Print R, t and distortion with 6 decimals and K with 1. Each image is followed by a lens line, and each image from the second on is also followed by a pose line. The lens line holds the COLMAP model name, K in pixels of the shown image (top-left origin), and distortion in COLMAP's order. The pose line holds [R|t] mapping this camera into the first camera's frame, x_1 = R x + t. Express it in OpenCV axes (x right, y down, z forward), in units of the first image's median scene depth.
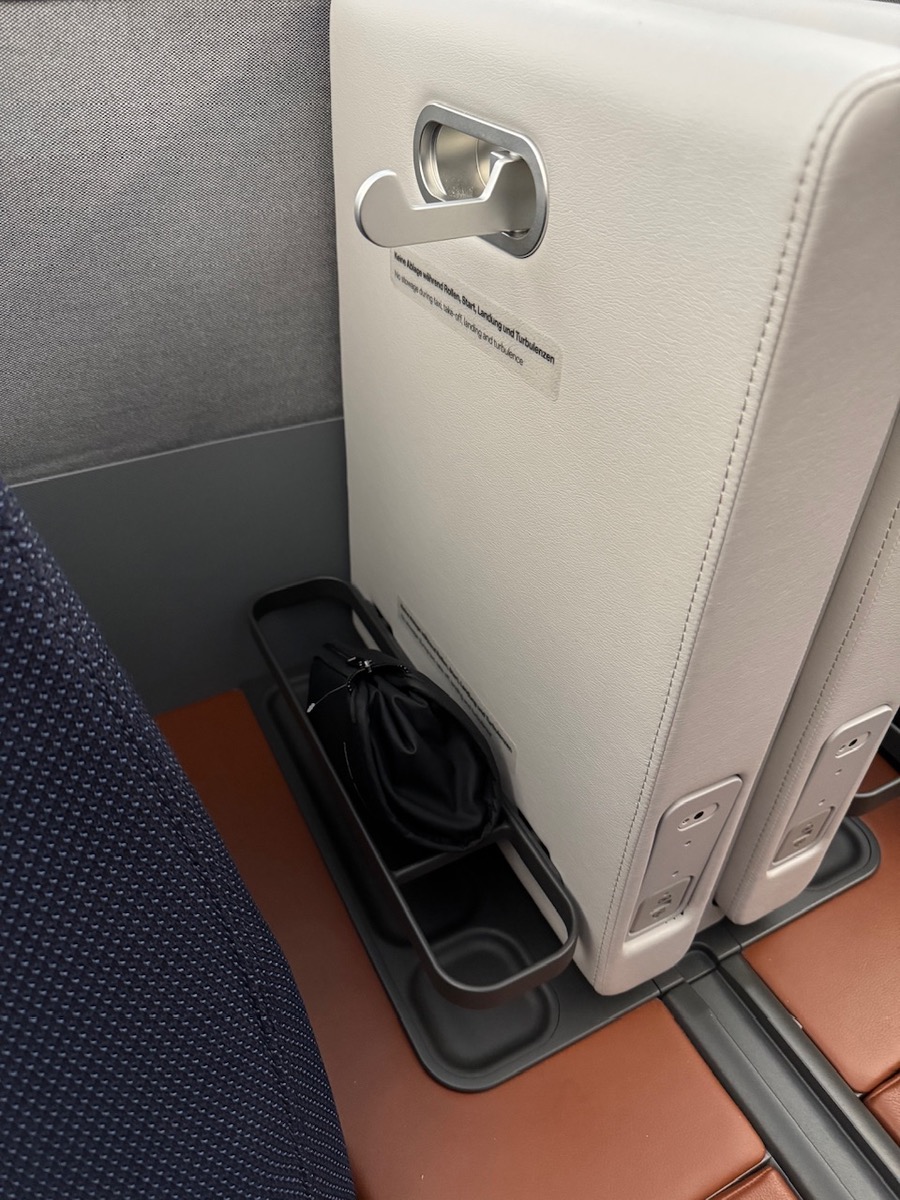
lens RADIAL K [[859.1, 0, 449.0], [0, 859.1, 596.2], [0, 0, 1]] dist [-0.010238, -0.003745]
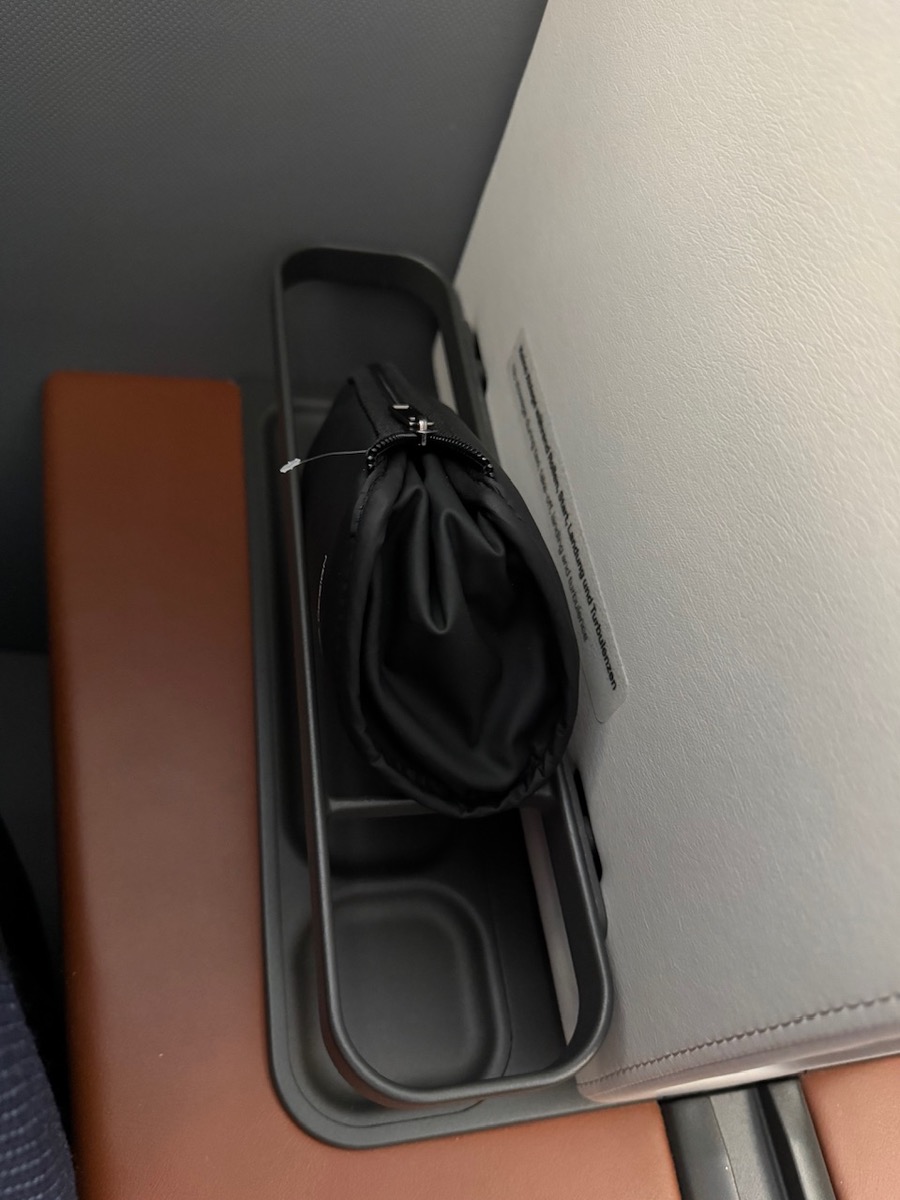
lens RADIAL K [[859.1, 0, 452.4], [0, 859.1, 599.2], [0, 0, 1]] dist [-0.010238, -0.003745]
pose [[0.924163, 0.381994, 0.001859, -0.038940], [-0.369018, 0.891490, 0.262815, 0.027754], [0.098737, -0.243570, 0.964844, 0.464485]]
